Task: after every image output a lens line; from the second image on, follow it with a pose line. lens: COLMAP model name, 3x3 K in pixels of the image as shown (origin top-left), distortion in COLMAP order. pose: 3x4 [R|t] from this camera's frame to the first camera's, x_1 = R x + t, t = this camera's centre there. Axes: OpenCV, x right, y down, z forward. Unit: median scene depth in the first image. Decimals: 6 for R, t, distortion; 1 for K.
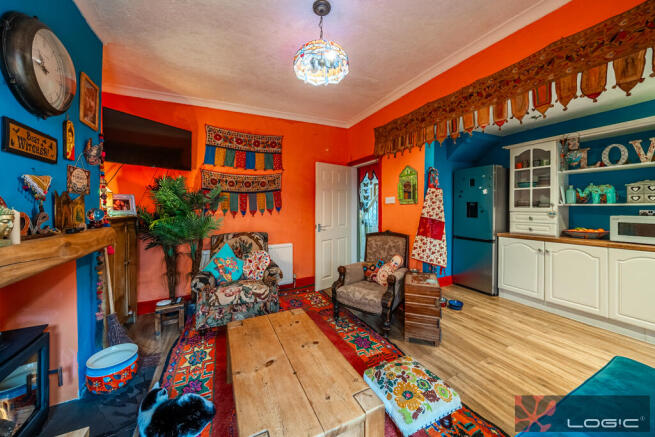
lens RADIAL K [[234.2, 0, 320.0], [0, 234.2, 203.8], [0, 0, 1]] dist [-0.001507, -0.000236]
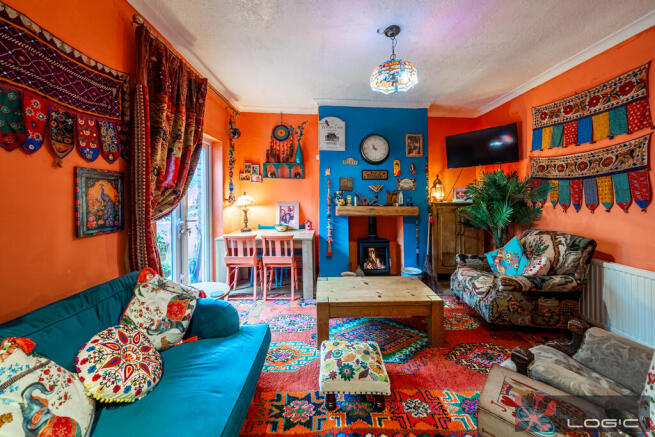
lens RADIAL K [[237.0, 0, 329.1], [0, 237.0, 193.0], [0, 0, 1]] dist [-0.001918, -0.000261]
pose [[-0.402677, -0.004022, -0.915334, 0.664908], [0.002445, 0.999982, -0.005469, -0.001274], [0.915339, -0.004441, -0.402659, 0.626102]]
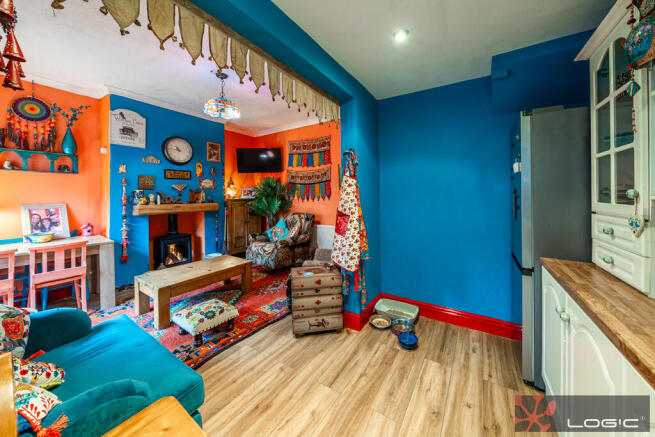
lens RADIAL K [[237.0, 0, 329.1], [0, 237.0, 193.0], [0, 0, 1]] dist [-0.001918, -0.000261]
pose [[0.506880, 0.003871, -0.862008, 0.977146], [0.003943, 0.999969, 0.006809, -0.004855], [0.862007, -0.006850, 0.506849, 0.423383]]
